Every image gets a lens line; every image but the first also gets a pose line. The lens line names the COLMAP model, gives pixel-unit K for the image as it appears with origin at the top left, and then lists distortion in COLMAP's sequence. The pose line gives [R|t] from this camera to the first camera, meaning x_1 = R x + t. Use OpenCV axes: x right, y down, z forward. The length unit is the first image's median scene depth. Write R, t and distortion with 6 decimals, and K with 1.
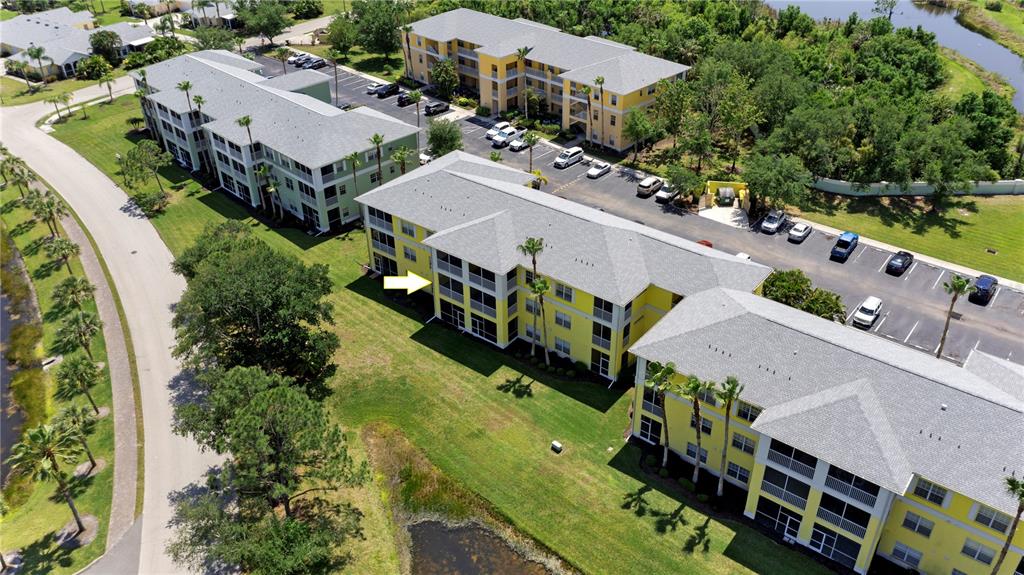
lens RADIAL K [[813.3, 0, 511.4], [0, 813.3, 285.9], [0, 0, 1]] dist [-0.006360, 0.008852]
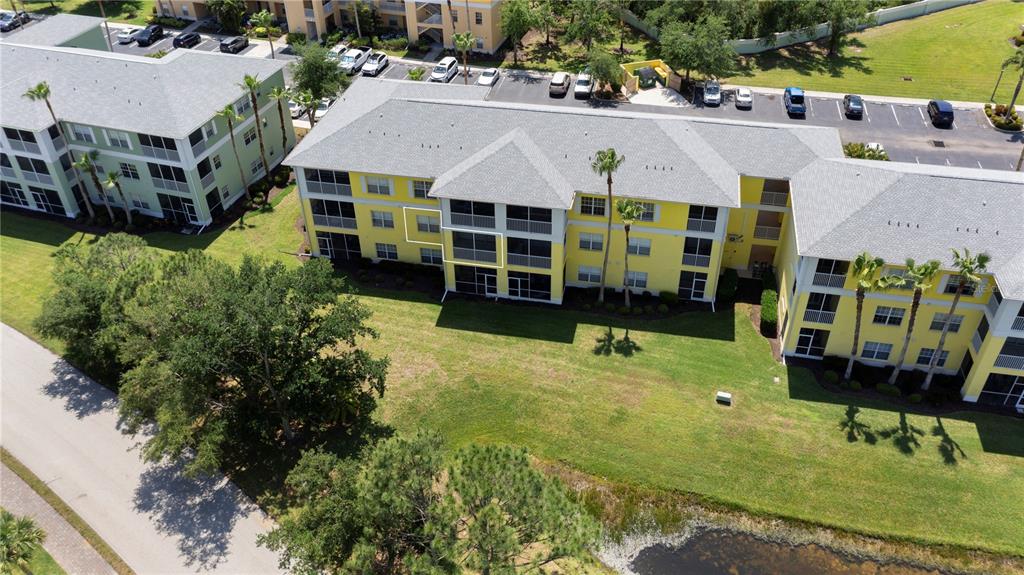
lens RADIAL K [[813.3, 0, 516.3], [0, 813.3, 287.8], [0, 0, 1]] dist [-0.006360, 0.008852]
pose [[0.893258, -0.273517, 0.356760, -0.257135], [0.244276, 0.961542, 0.125567, -0.036957], [-0.377384, -0.025016, 0.925719, 0.235466]]
